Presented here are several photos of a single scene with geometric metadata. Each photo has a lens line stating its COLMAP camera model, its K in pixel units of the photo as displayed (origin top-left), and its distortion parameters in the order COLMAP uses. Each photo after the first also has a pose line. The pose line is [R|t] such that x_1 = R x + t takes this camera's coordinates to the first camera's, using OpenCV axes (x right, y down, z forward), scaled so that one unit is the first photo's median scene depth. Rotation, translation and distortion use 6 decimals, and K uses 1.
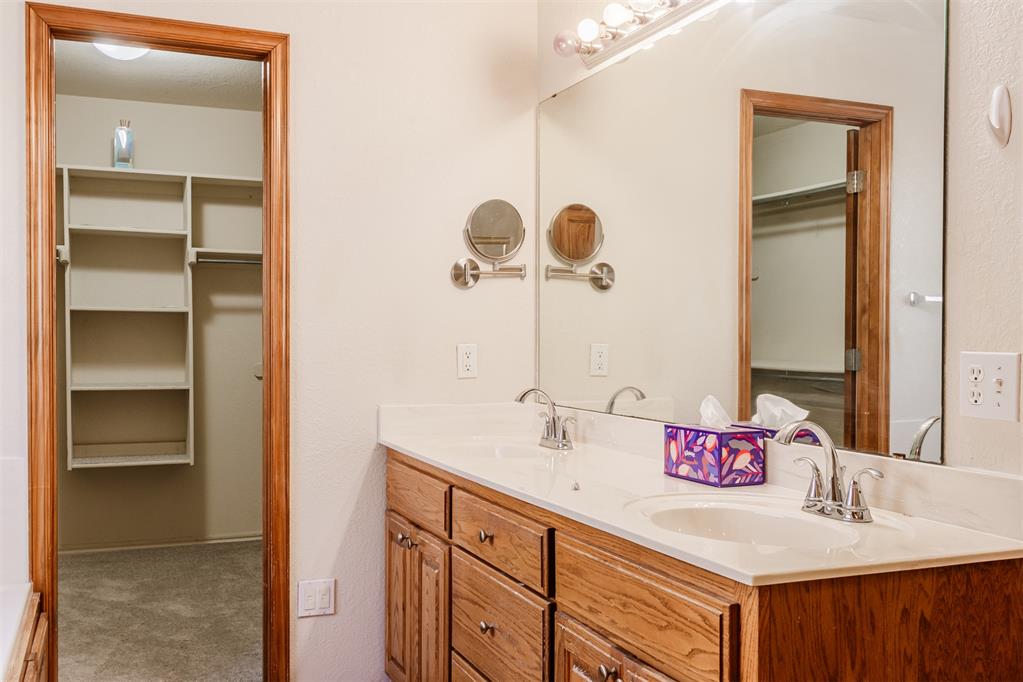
lens RADIAL K [[1032.6, 0, 511.5], [0, 1032.6, 341.0], [0, 0, 1]] dist [0.002453, 0.005146]
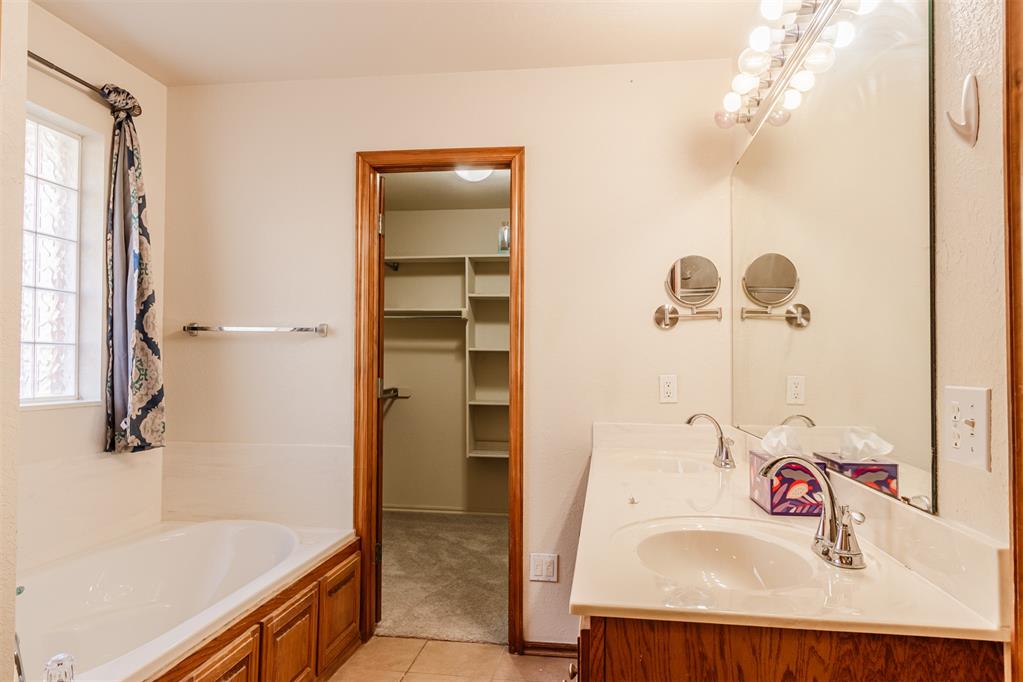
lens RADIAL K [[740.2, 0, 511.5], [0, 740.2, 341.0], [0, 0, 1]] dist [-0.002192, -0.002136]
pose [[0.847737, -0.016341, -0.530166, 0.284829], [-0.006954, 0.999097, -0.041915, 0.000786], [0.530372, 0.039219, 0.846857, 0.173476]]
